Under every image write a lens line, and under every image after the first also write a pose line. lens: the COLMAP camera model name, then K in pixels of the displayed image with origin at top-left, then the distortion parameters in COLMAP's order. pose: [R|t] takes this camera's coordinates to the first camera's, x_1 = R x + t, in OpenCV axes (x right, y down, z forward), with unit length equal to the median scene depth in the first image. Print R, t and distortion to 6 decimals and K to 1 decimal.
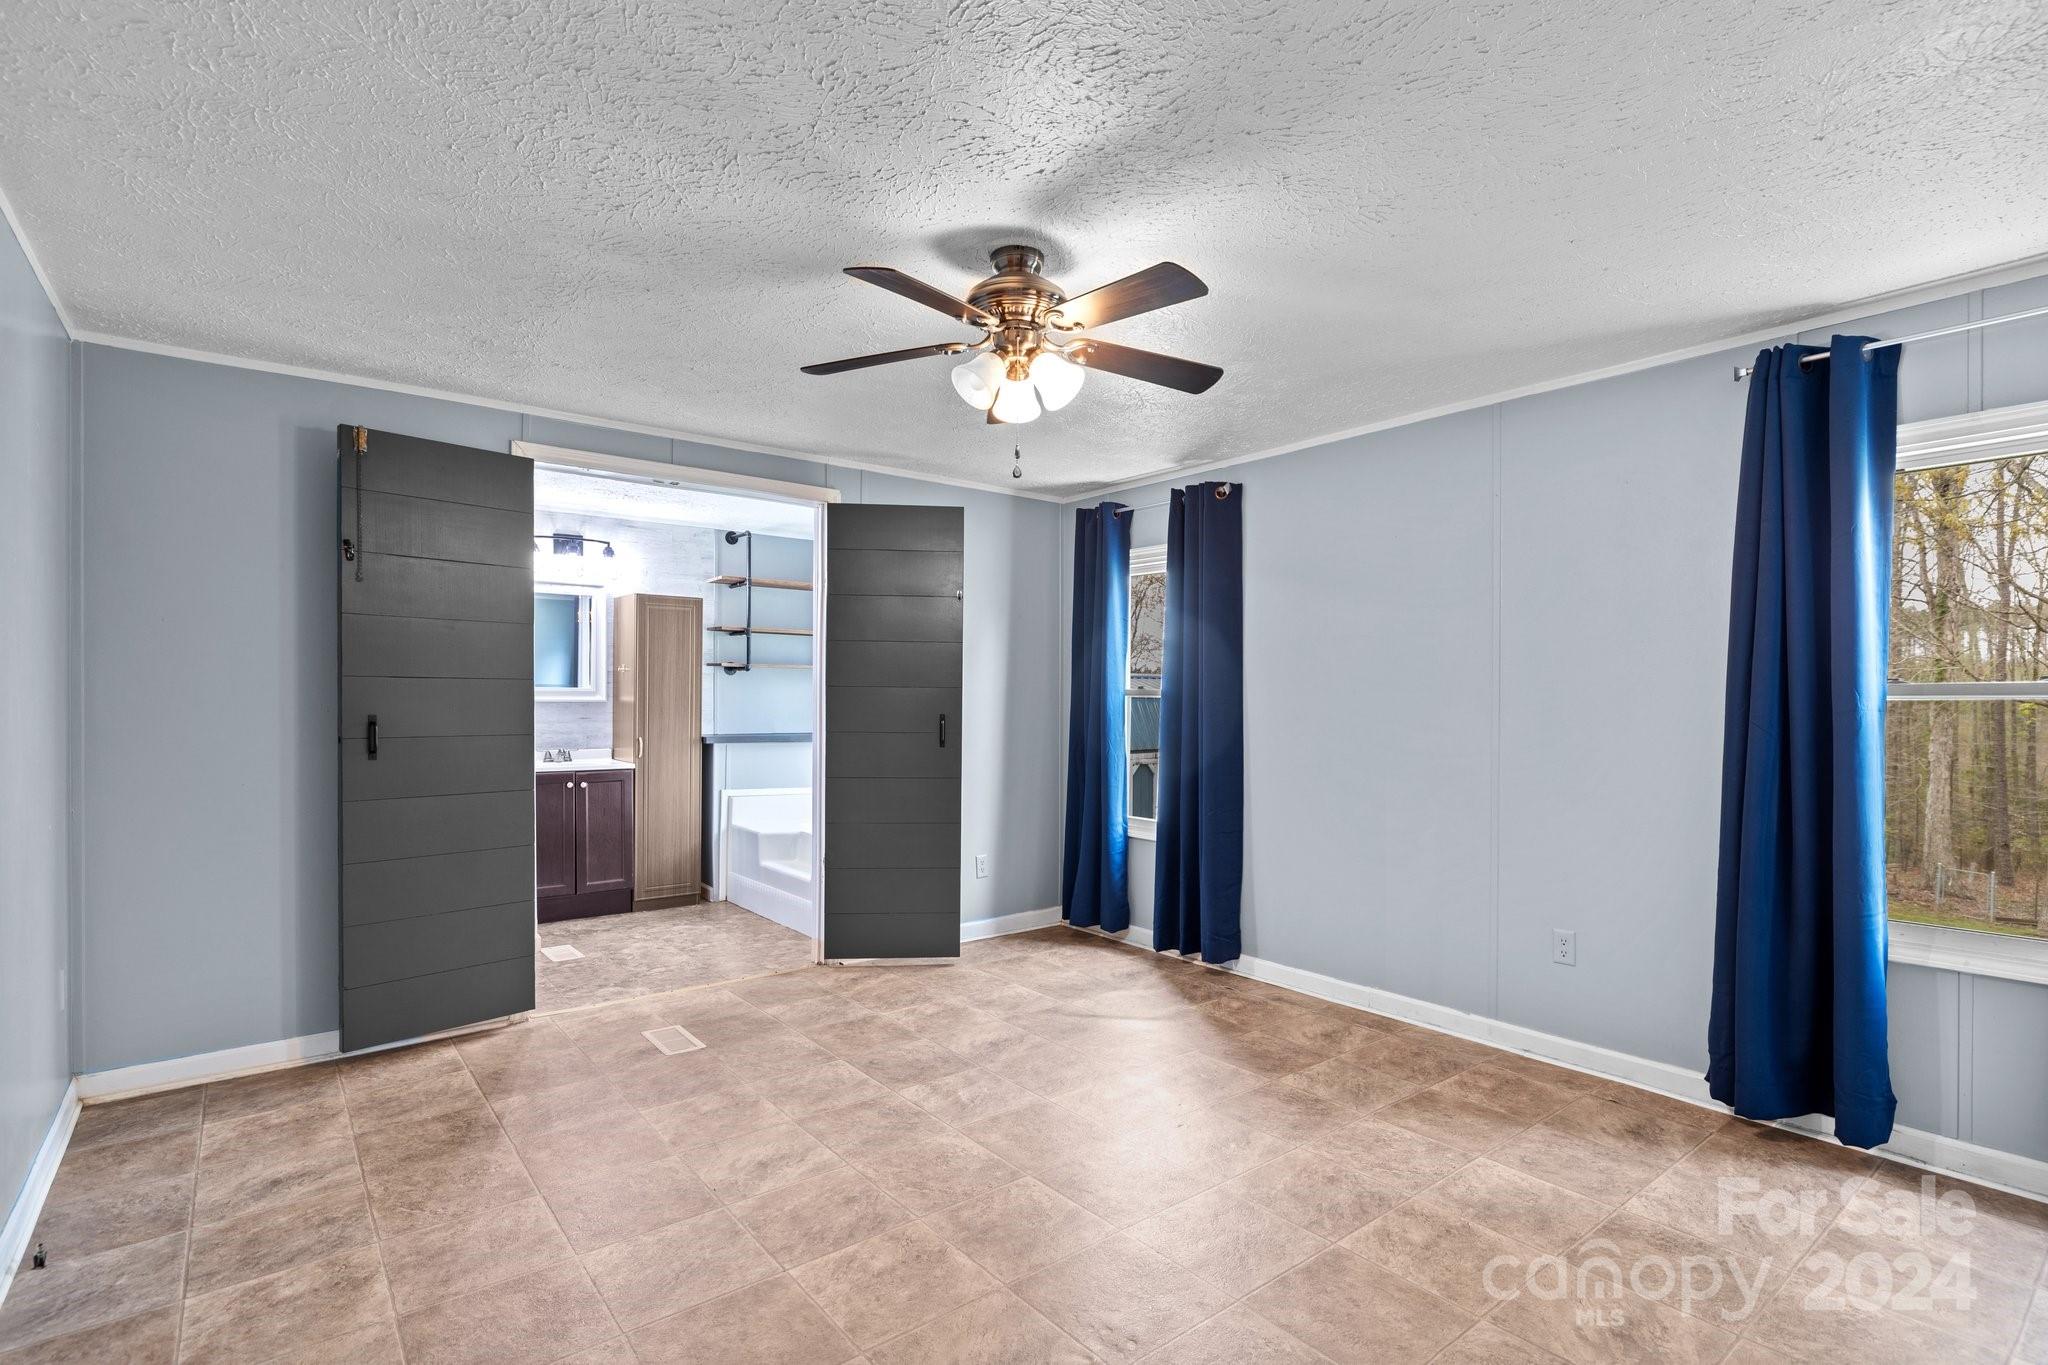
lens RADIAL K [[989.0, 0, 1024.0], [0, 989.0, 682.5], [0, 0, 1]] dist [0.001255, -0.000340]
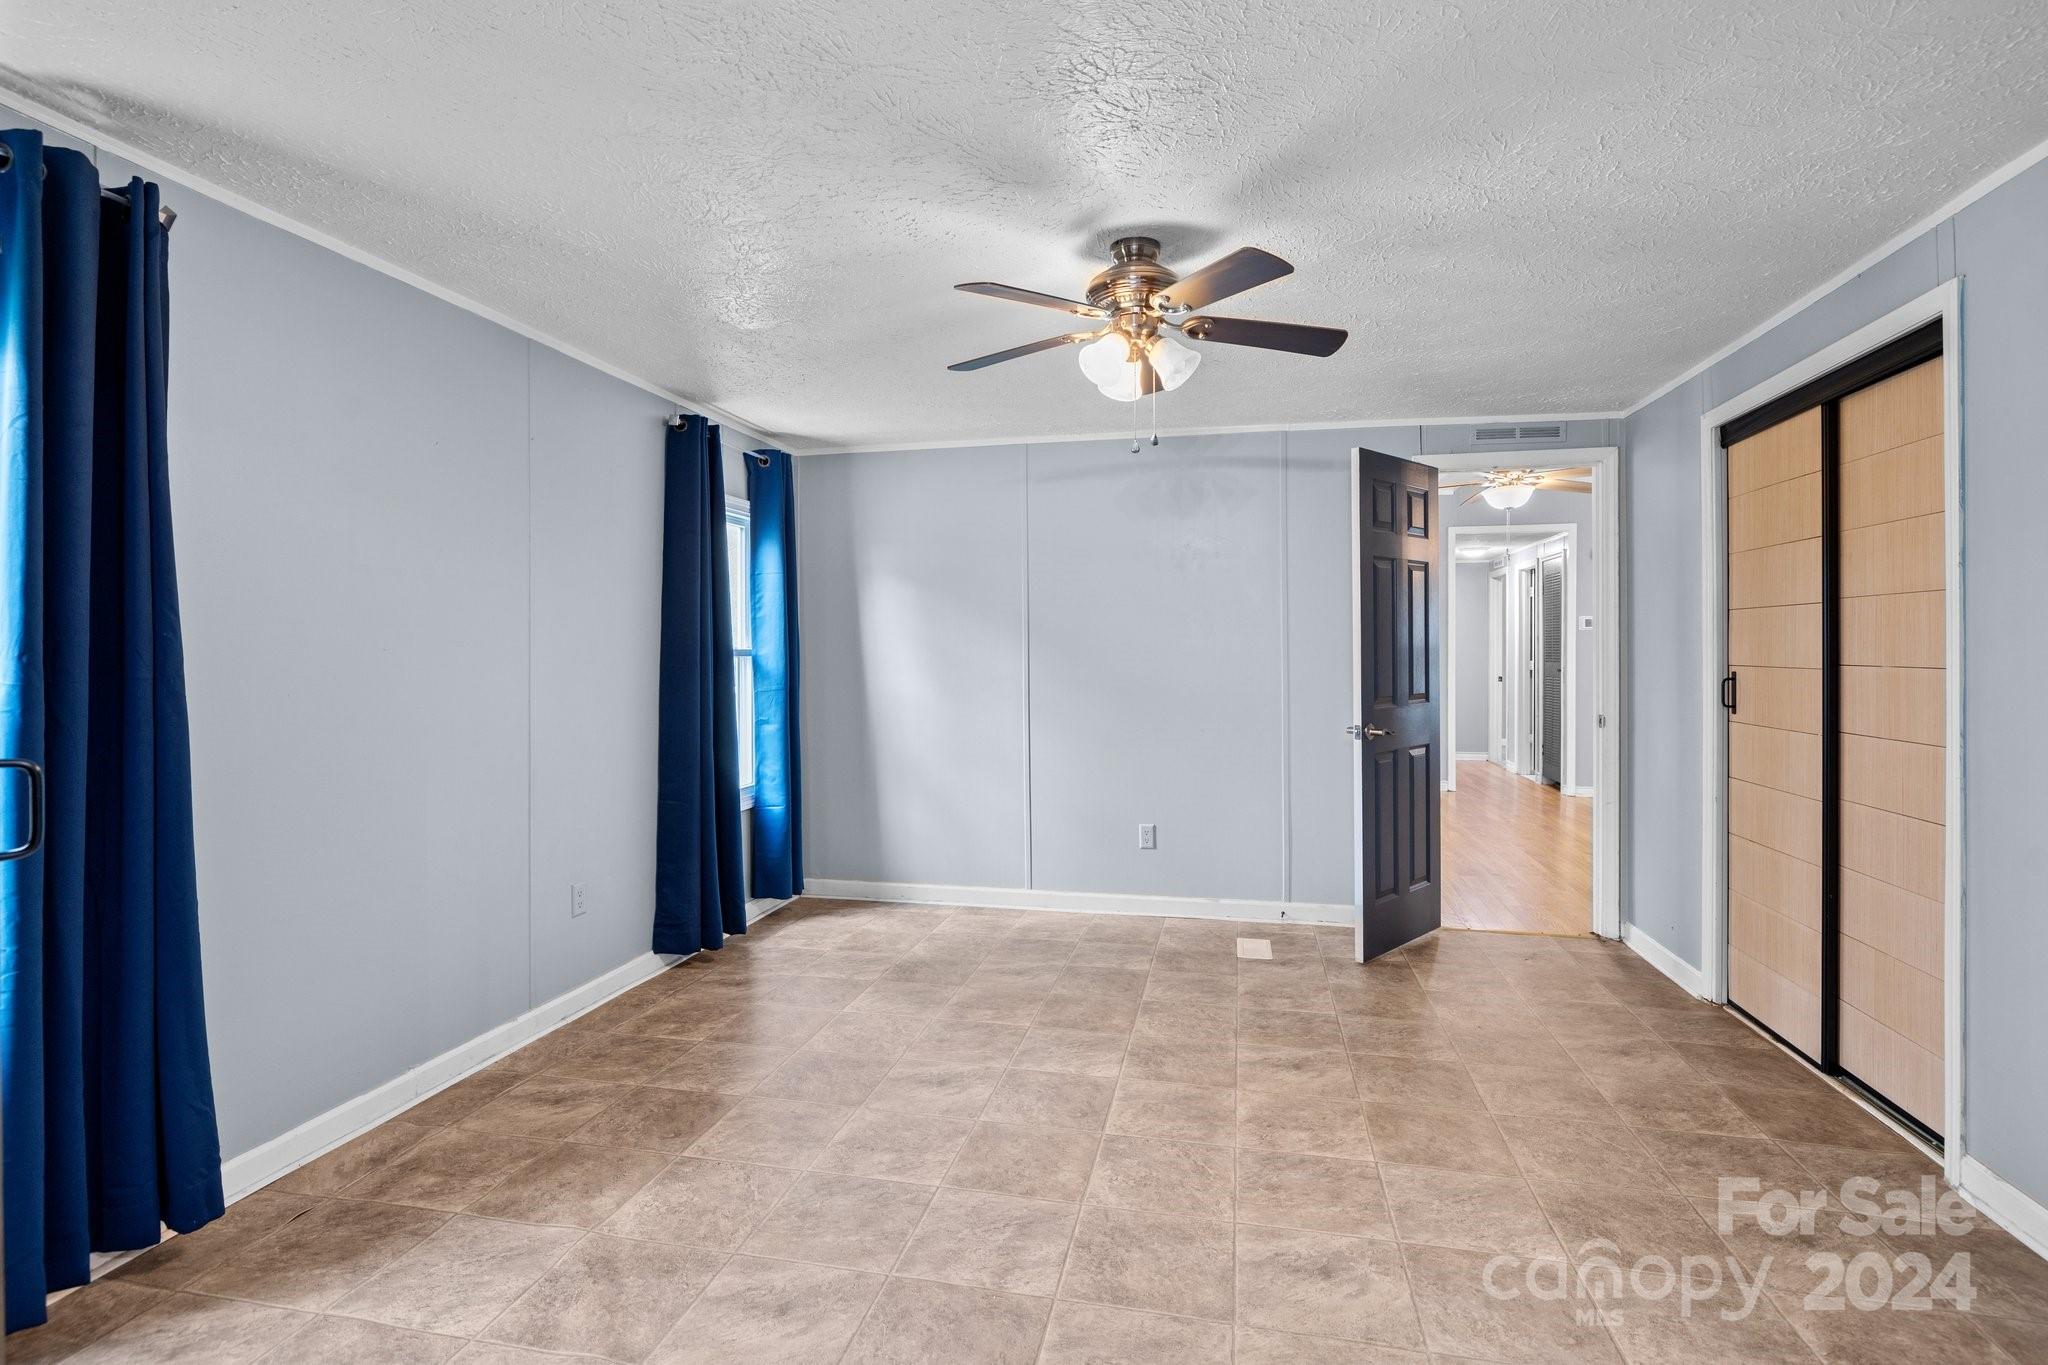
lens RADIAL K [[988.8, 0, 1022.4], [0, 988.8, 671.9], [0, 0, 1]] dist [-0.000646, -0.000279]
pose [[-0.635148, -0.014554, 0.772253, -0.622397], [-0.013873, 0.999876, 0.007434, 0.017966], [-0.772266, -0.005992, -0.635271, 1.487473]]
